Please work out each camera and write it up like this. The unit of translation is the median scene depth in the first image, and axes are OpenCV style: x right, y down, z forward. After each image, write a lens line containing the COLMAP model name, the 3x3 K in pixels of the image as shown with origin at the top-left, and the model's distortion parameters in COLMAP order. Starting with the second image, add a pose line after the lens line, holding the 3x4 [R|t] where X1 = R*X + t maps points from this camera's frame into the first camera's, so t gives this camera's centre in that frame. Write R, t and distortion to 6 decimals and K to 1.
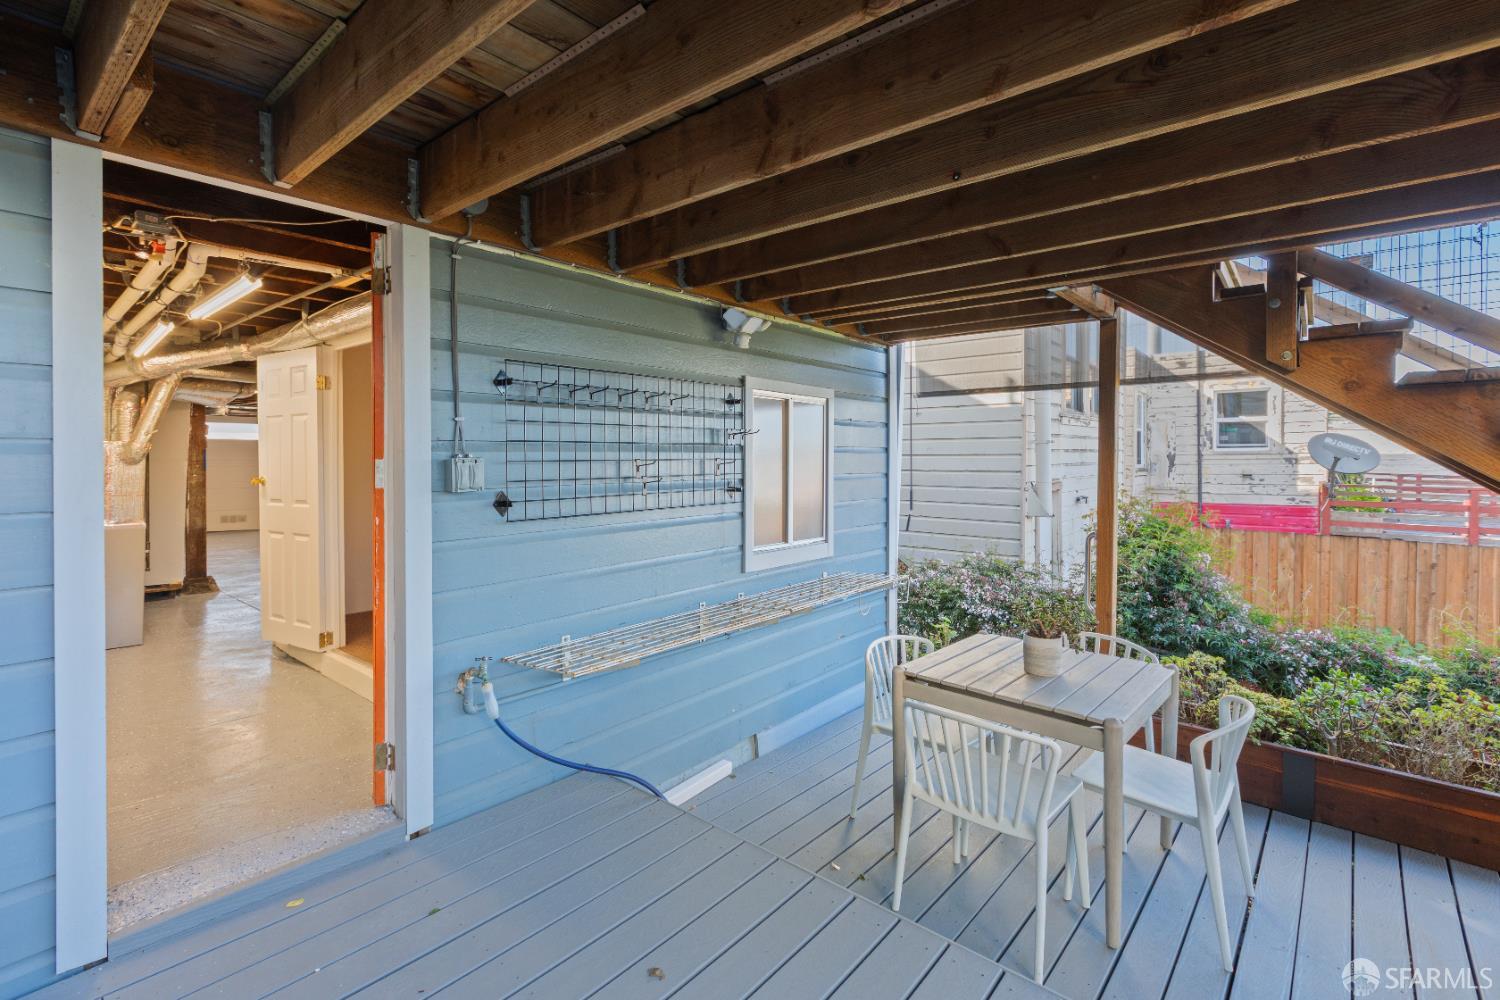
lens RADIAL K [[685.0, 0, 743.0], [0, 685.0, 463.4], [0, 0, 1]] dist [0.009537, -0.007968]
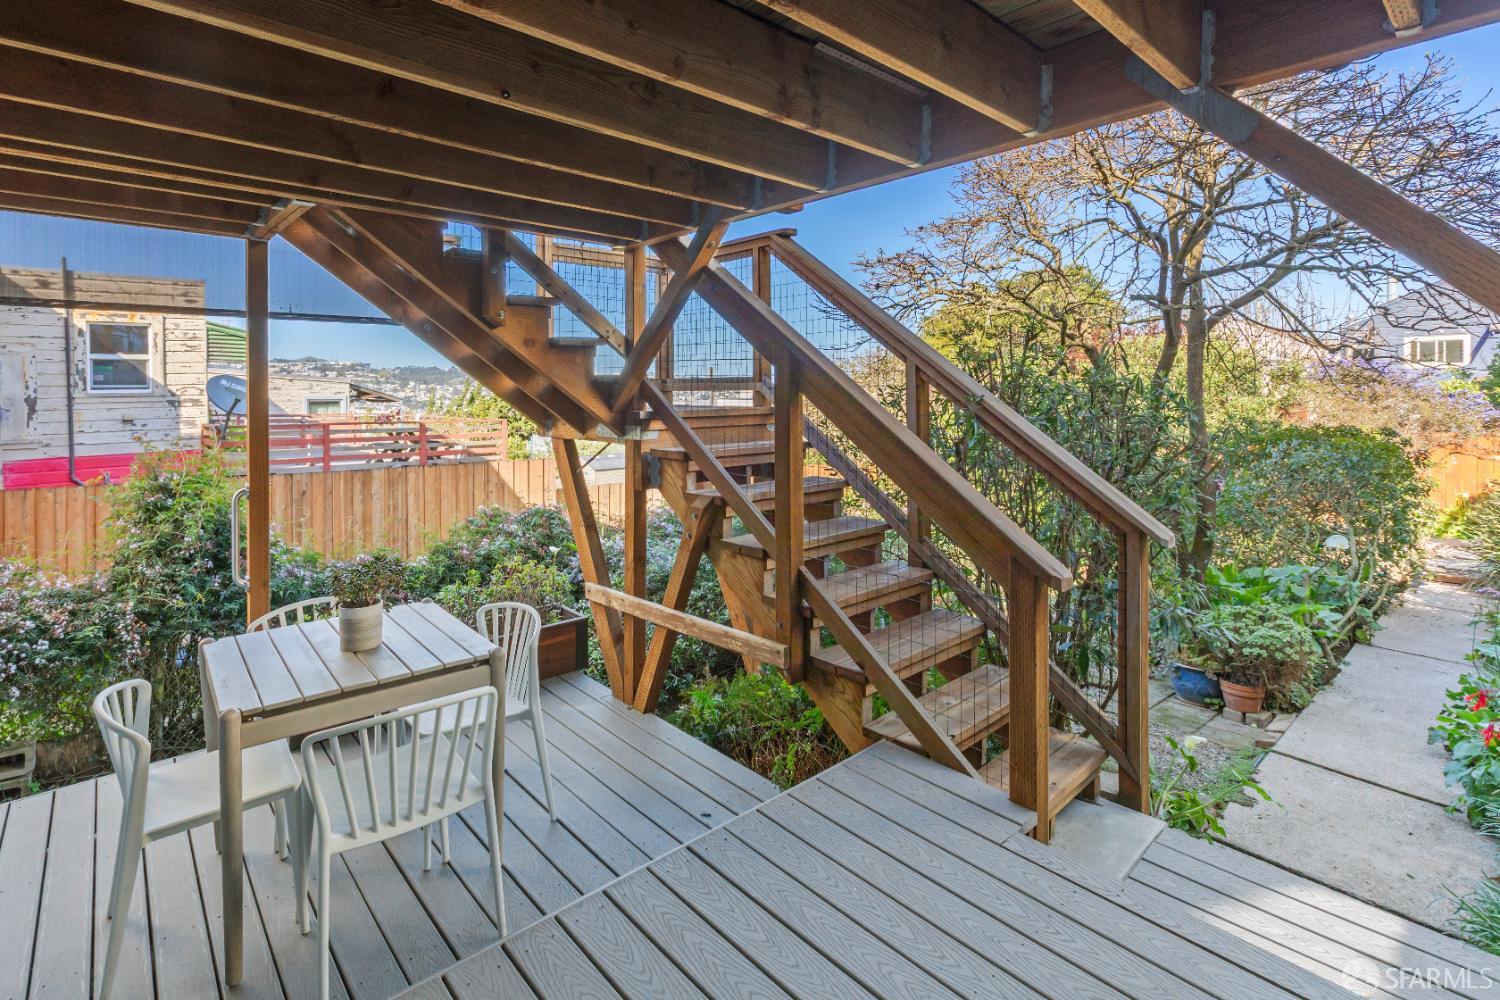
lens RADIAL K [[775.5, 0, 707.9], [0, 775.5, 402.0], [0, 0, 1]] dist [-0.012707, -0.000577]
pose [[0.103249, -0.014155, 0.994555, -0.176360], [0.020263, 0.999721, 0.012125, -0.003700], [-0.994449, 0.018901, 0.103507, 0.160934]]
